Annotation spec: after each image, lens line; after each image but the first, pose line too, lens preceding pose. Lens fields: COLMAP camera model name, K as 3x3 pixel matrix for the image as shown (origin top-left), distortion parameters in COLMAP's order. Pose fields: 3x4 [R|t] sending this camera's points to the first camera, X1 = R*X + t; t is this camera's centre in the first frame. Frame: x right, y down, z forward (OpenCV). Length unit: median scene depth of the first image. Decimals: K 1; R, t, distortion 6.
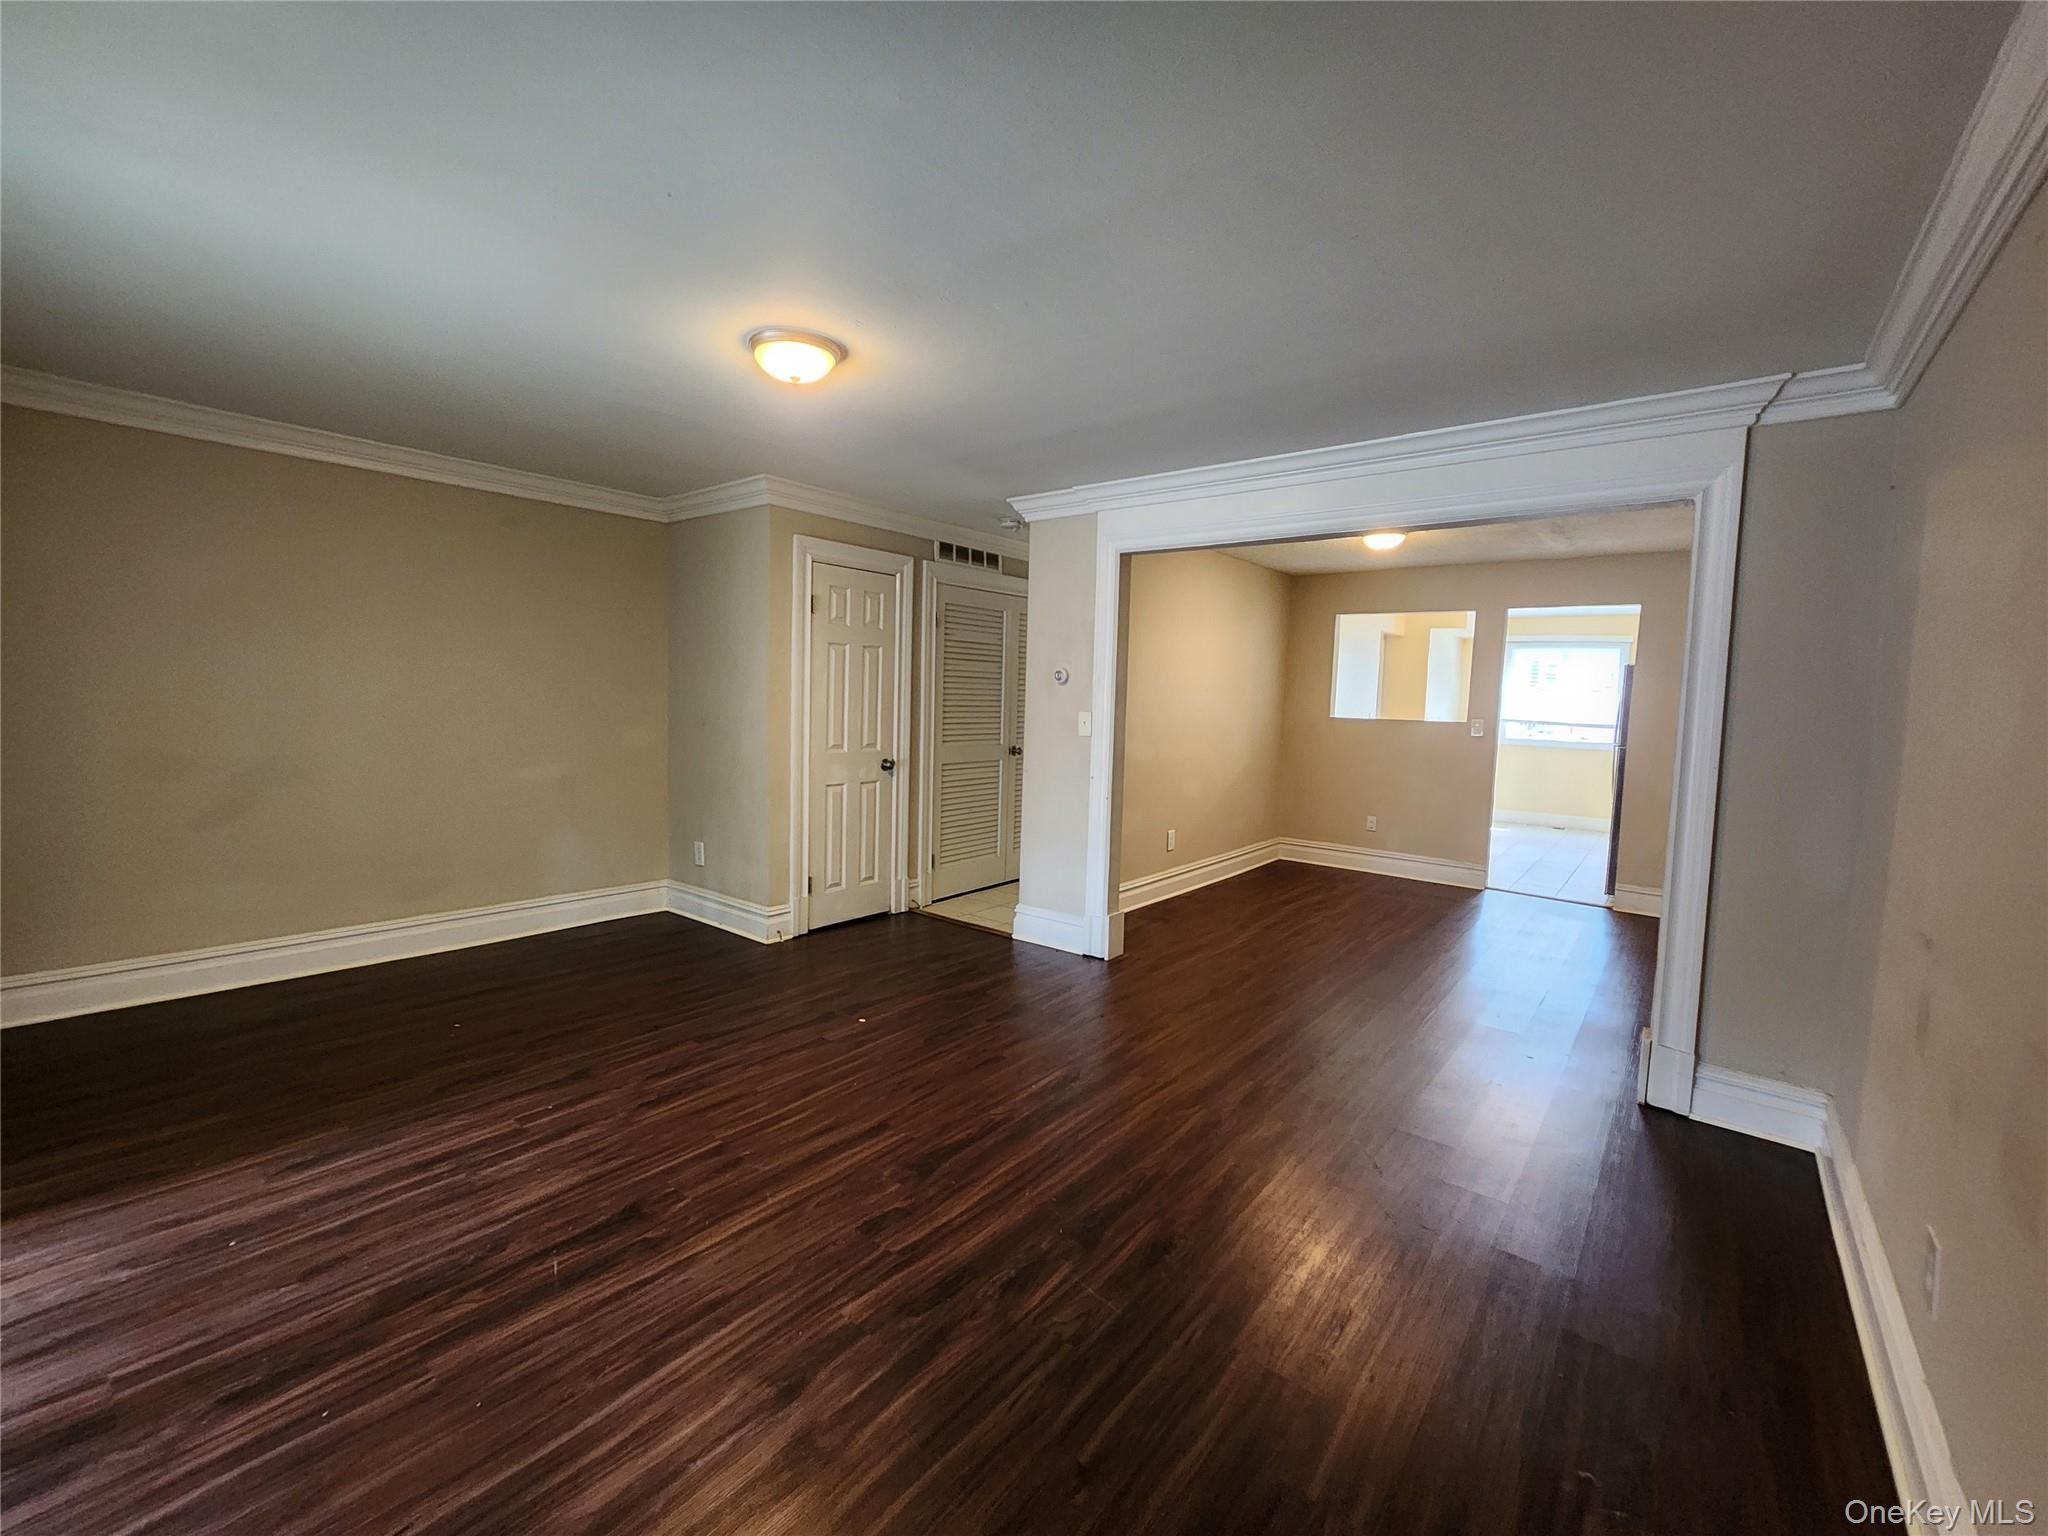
lens RADIAL K [[844.6, 0, 1020.2], [0, 844.6, 758.3], [0, 0, 1]] dist [-0.003797, 0.000653]
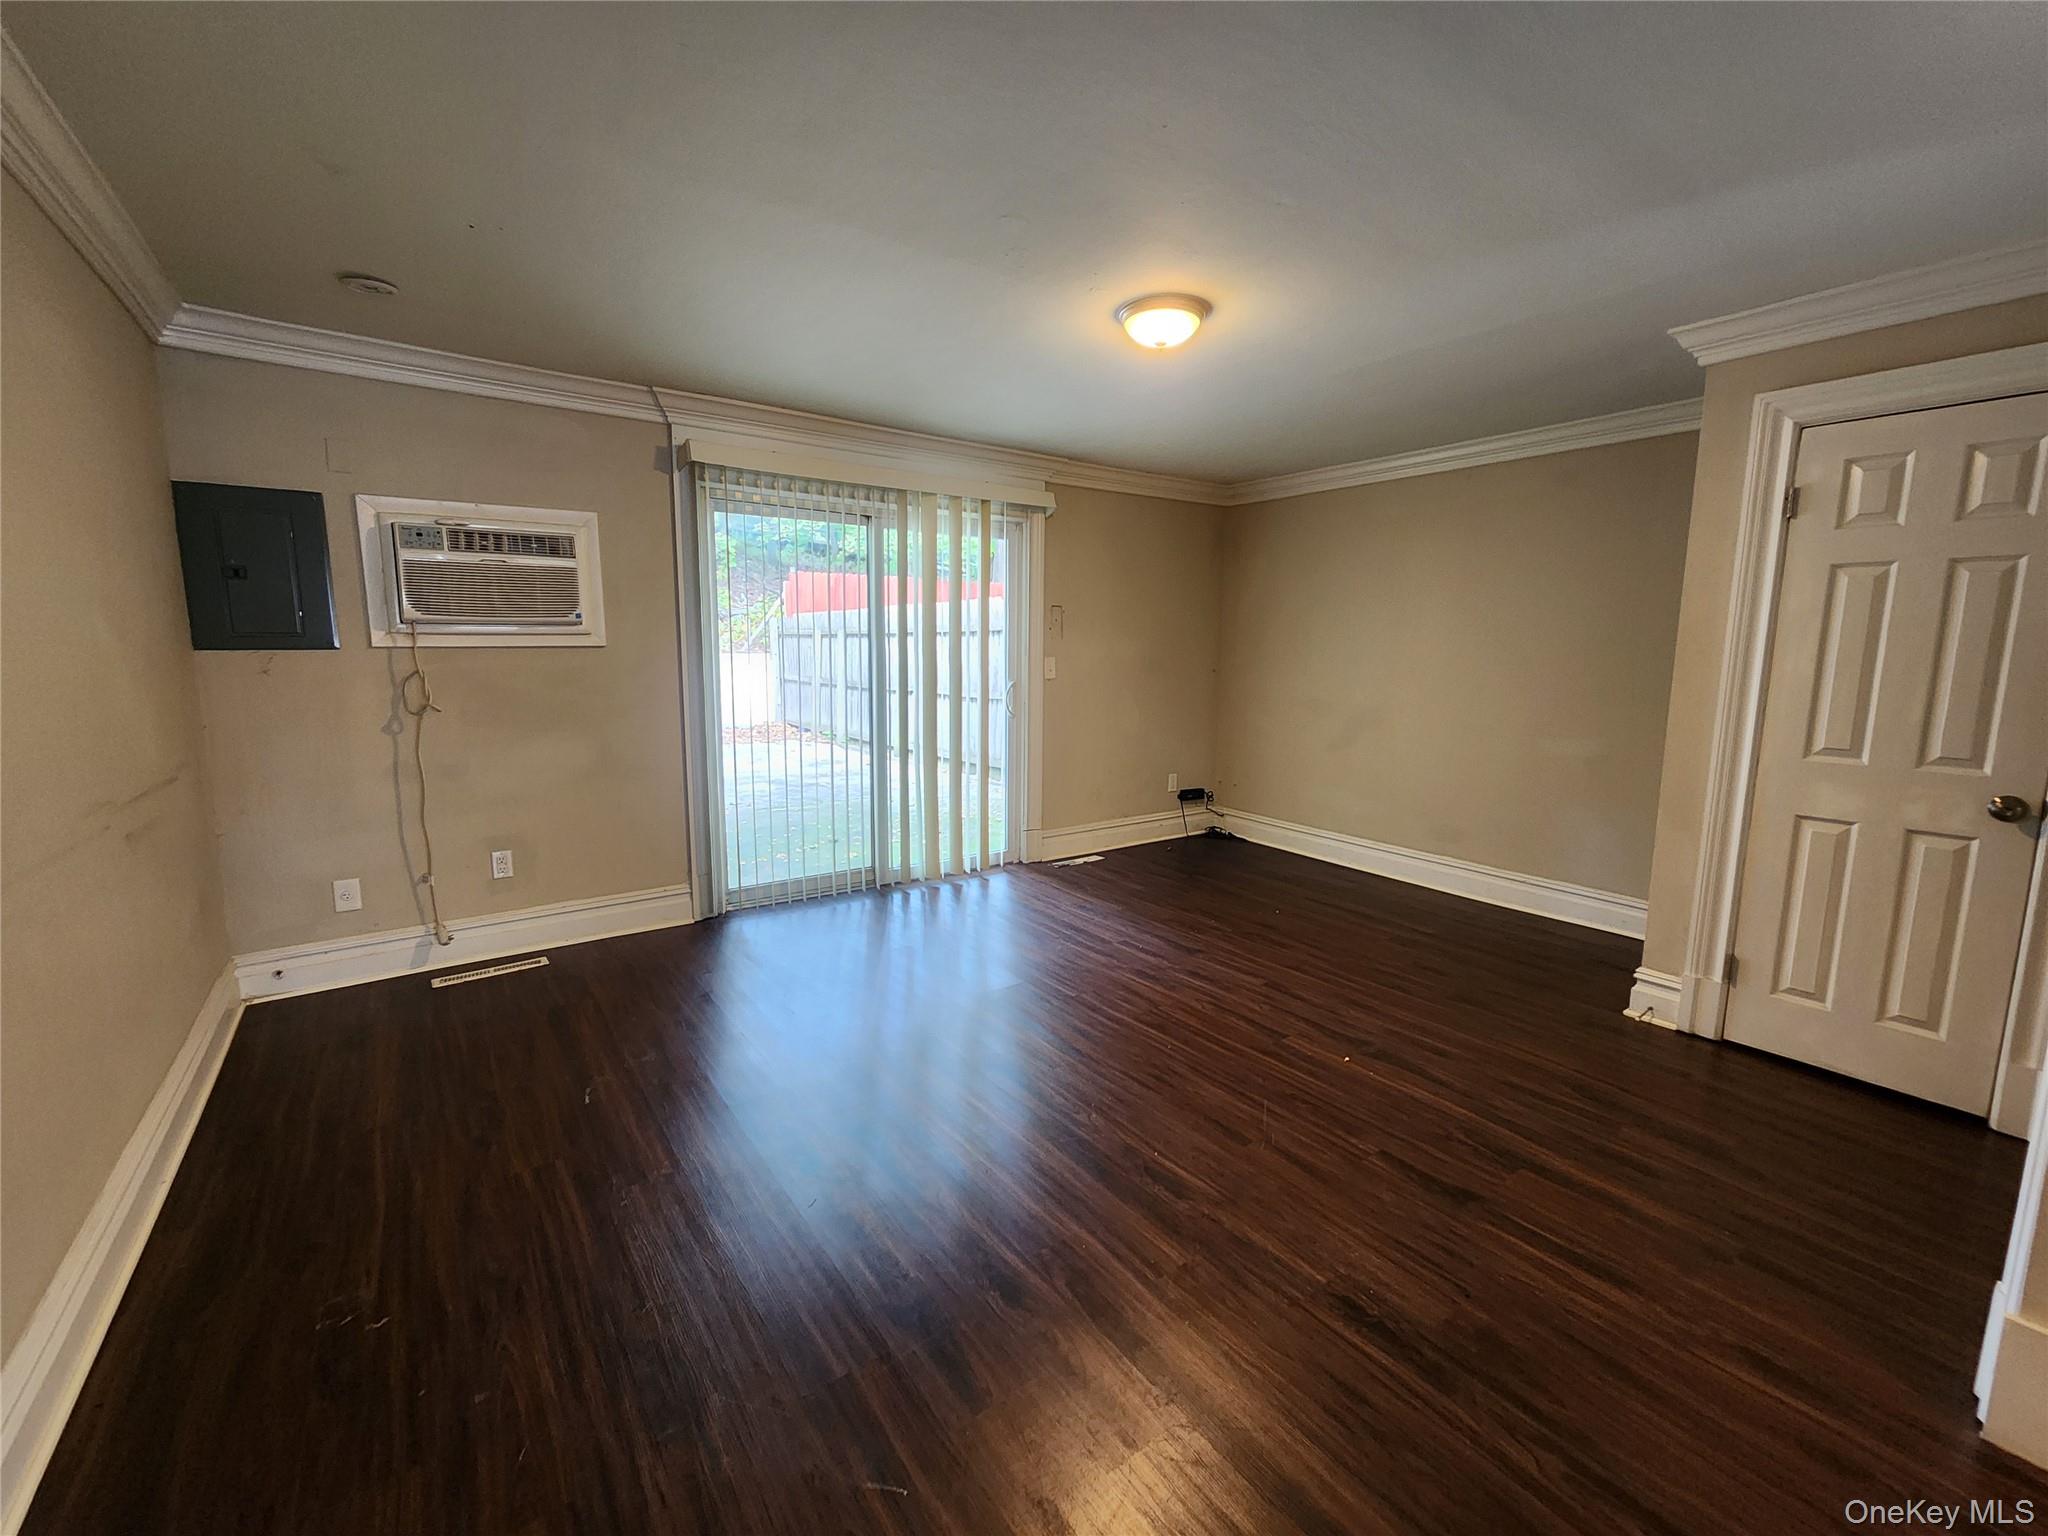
lens RADIAL K [[844.6, 0, 1020.2], [0, 844.6, 758.3], [0, 0, 1]] dist [-0.003797, 0.000653]
pose [[-0.262651, 0.099322, -0.959765, 0.731284], [-0.090258, 0.987797, 0.126924, -0.050906], [0.960660, 0.119964, -0.250482, 1.009325]]
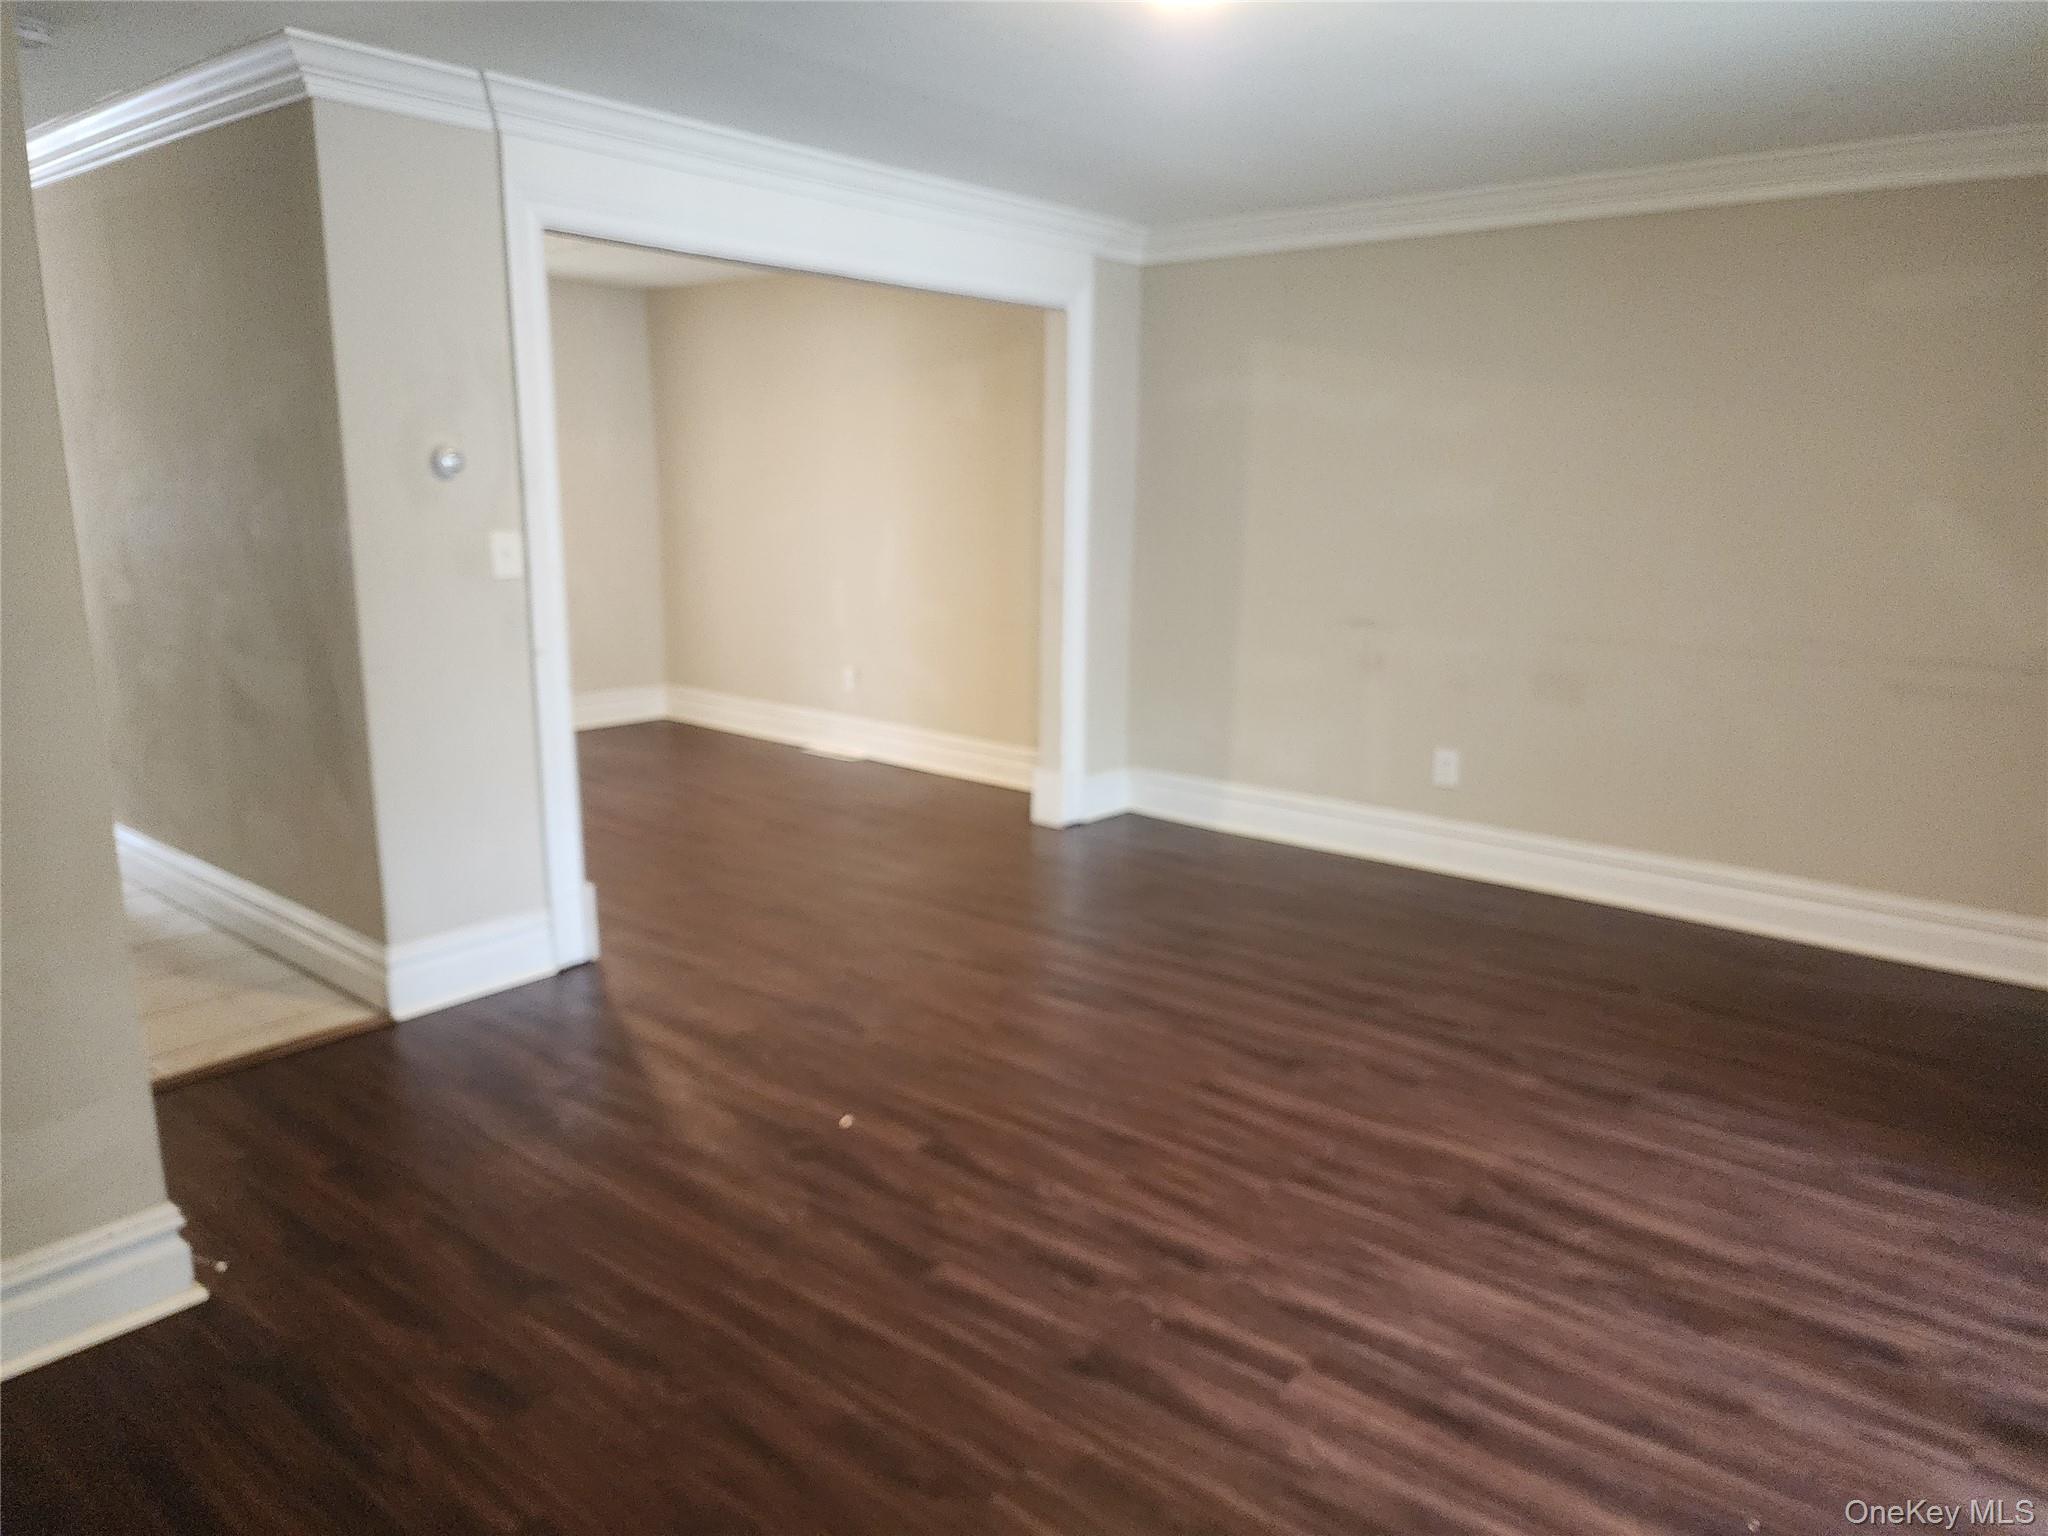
lens RADIAL K [[1410.2, 0, 1042.5], [0, 1410.2, 785.2], [0, 0, 1]] dist [0.018797, -0.030549]
pose [[0.014496, -0.246619, 0.969004, -1.195382], [0.064113, 0.967341, 0.245237, -0.142756], [-0.997837, 0.058571, 0.029834, 0.964343]]
